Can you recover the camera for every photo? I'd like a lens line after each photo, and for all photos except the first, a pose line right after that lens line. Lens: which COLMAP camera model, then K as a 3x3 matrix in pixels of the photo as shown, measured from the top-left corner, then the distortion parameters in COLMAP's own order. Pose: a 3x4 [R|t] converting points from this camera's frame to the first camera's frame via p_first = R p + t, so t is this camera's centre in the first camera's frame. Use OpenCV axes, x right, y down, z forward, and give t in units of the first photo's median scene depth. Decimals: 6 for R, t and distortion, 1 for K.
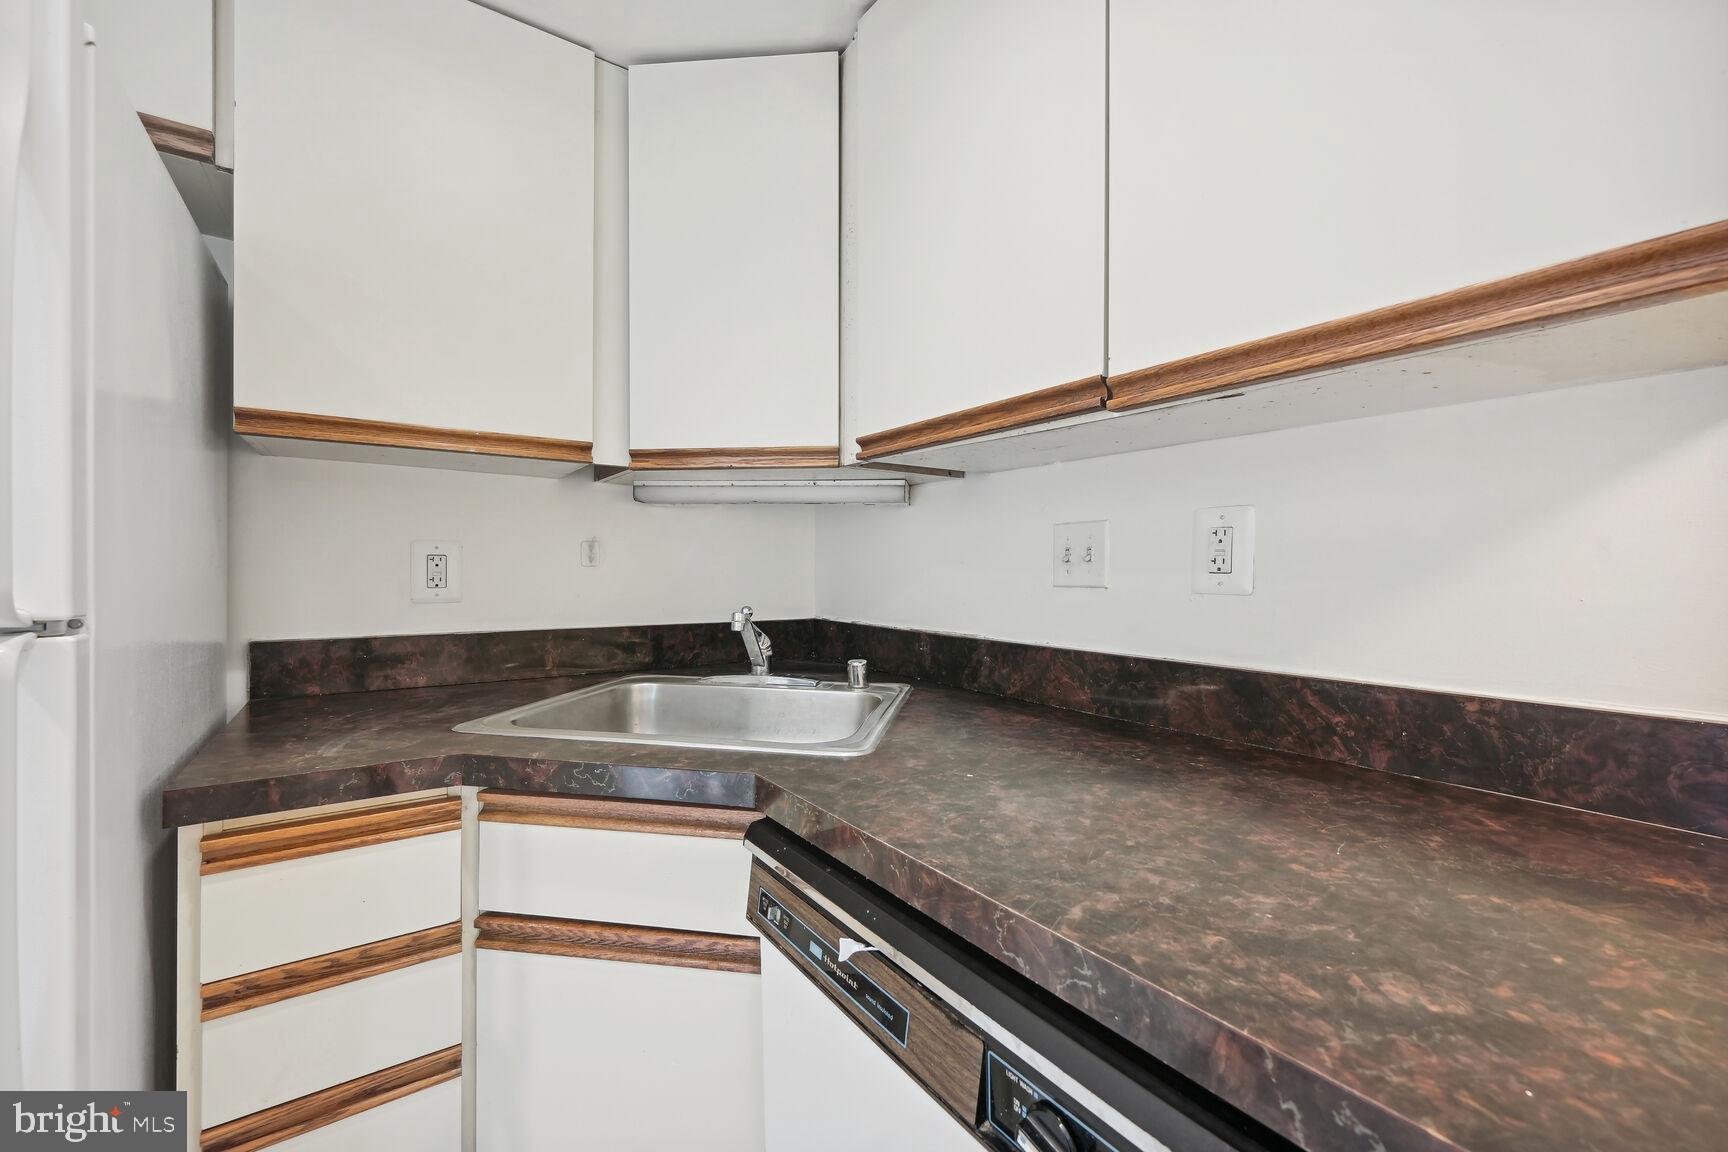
lens RADIAL K [[693.8, 0, 862.1], [0, 693.8, 575.3], [0, 0, 1]] dist [-0.001911, 0.001248]
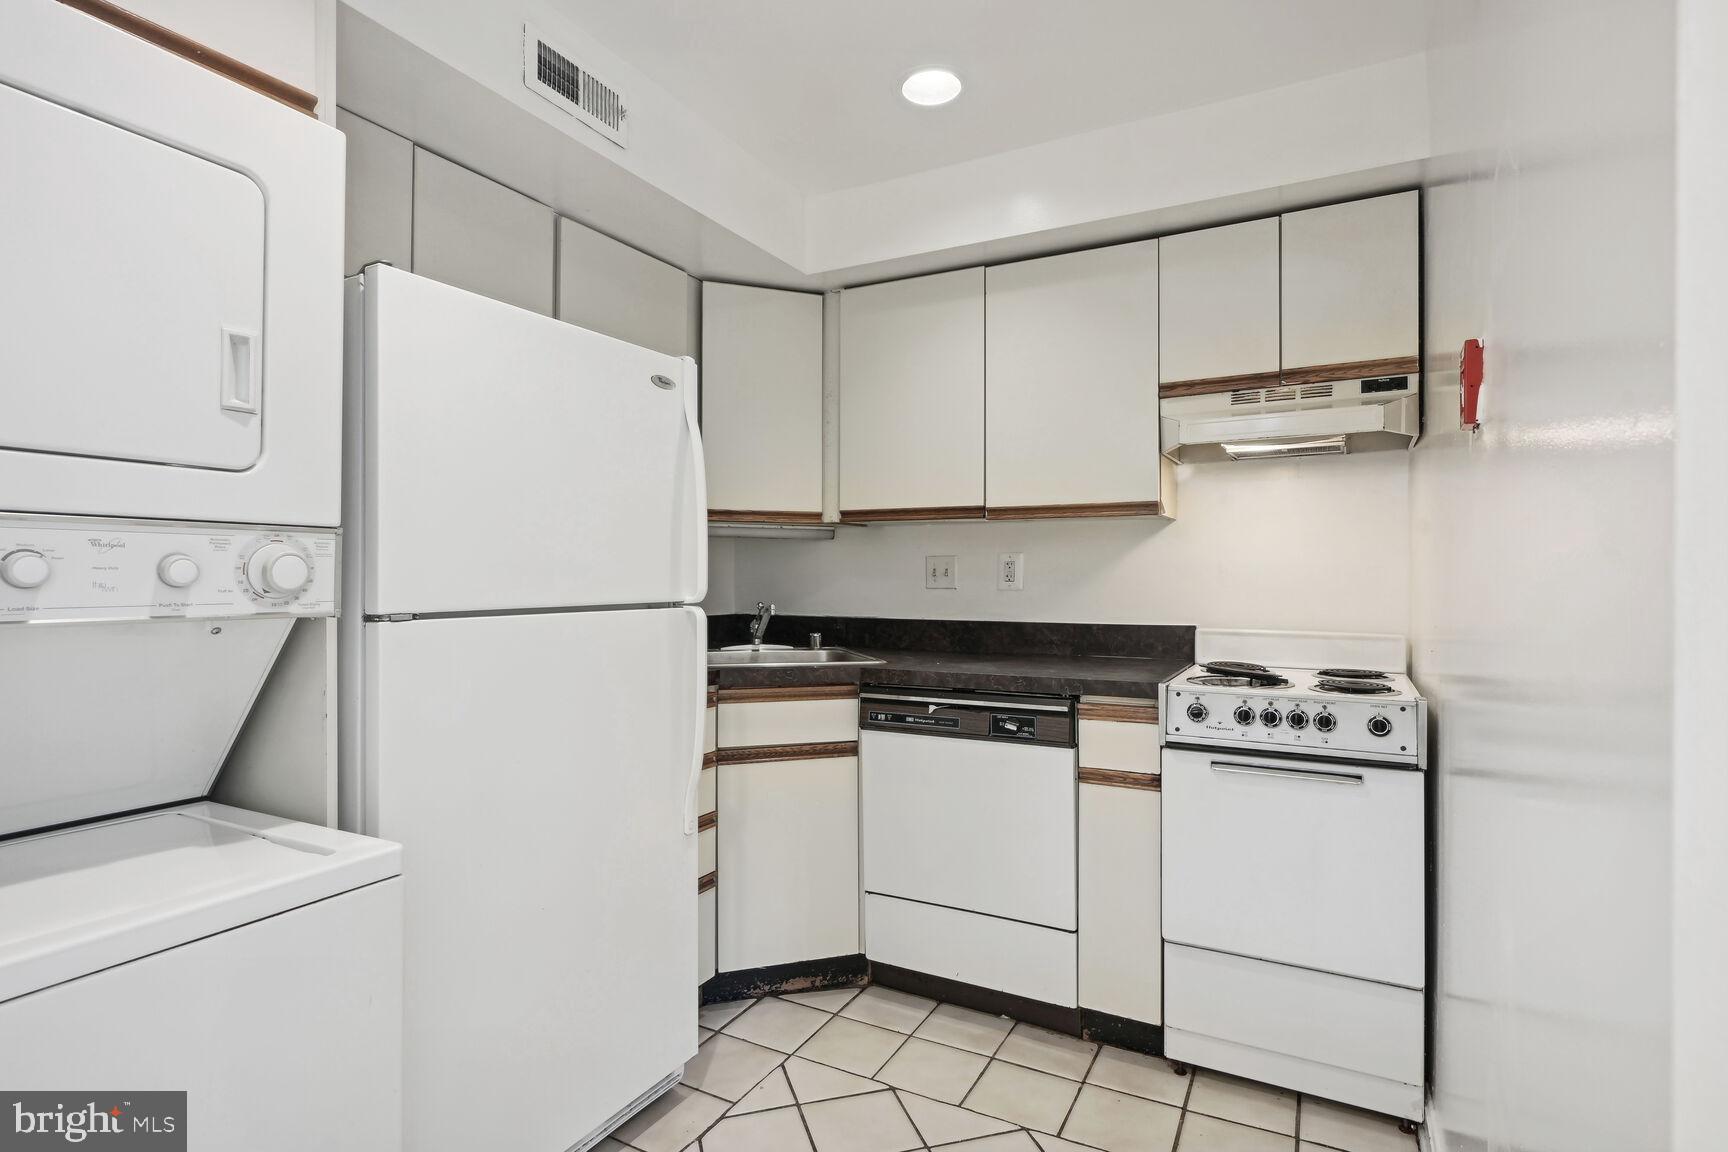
lens RADIAL K [[859.8, 0, 866.8], [0, 859.8, 574.9], [0, 0, 1]] dist [0.000988, 0.000014]
pose [[0.895888, -0.001173, 0.444279, -1.016715], [0.005806, 0.999942, -0.009068, -0.001279], [-0.444243, 0.010704, 0.895843, -1.164447]]
